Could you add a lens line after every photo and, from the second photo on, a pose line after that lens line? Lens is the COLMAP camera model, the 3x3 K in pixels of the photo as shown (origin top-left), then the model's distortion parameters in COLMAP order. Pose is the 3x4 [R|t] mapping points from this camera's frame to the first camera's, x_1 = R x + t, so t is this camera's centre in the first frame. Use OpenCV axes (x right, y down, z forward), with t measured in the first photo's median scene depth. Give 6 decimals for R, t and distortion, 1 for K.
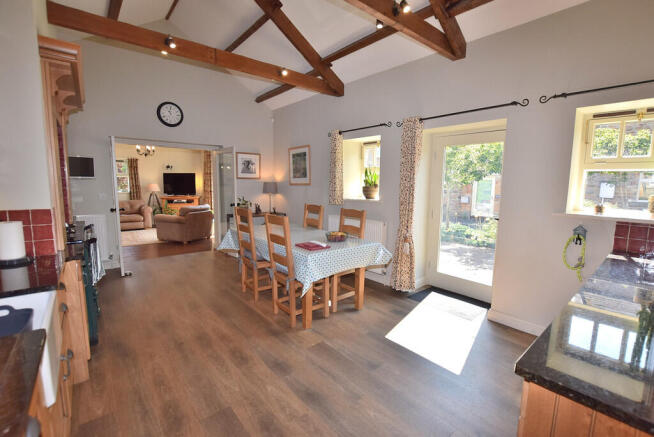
lens RADIAL K [[296.6, 0, 327.0], [0, 296.6, 218.5], [0, 0, 1]] dist [-0.068672, -0.000101]
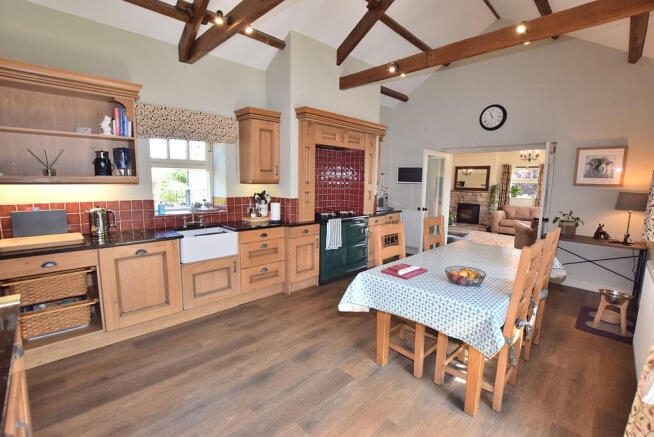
lens RADIAL K [[288.2, 0, 332.5], [0, 288.2, 218.2], [0, 0, 1]] dist [-0.030906, -0.000104]
pose [[0.092125, 0.111098, -0.989530, 0.351821], [-0.135743, 0.985880, 0.098051, -0.046938], [0.986452, 0.125289, 0.105905, 0.381016]]
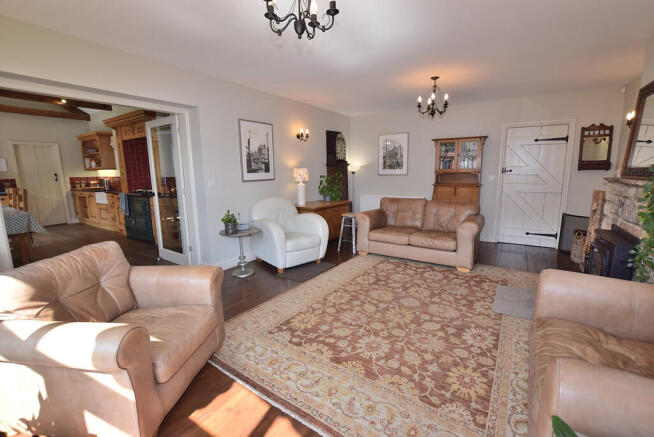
lens RADIAL K [[297.3, 0, 327.4], [0, 297.3, 215.5], [0, 0, 1]] dist [-0.031474, 0.000324]
pose [[-0.956965, 0.040125, -0.287417, -0.769358], [-0.038951, 0.963675, 0.264223, -0.199759], [0.287578, 0.264048, -0.920640, 1.650929]]
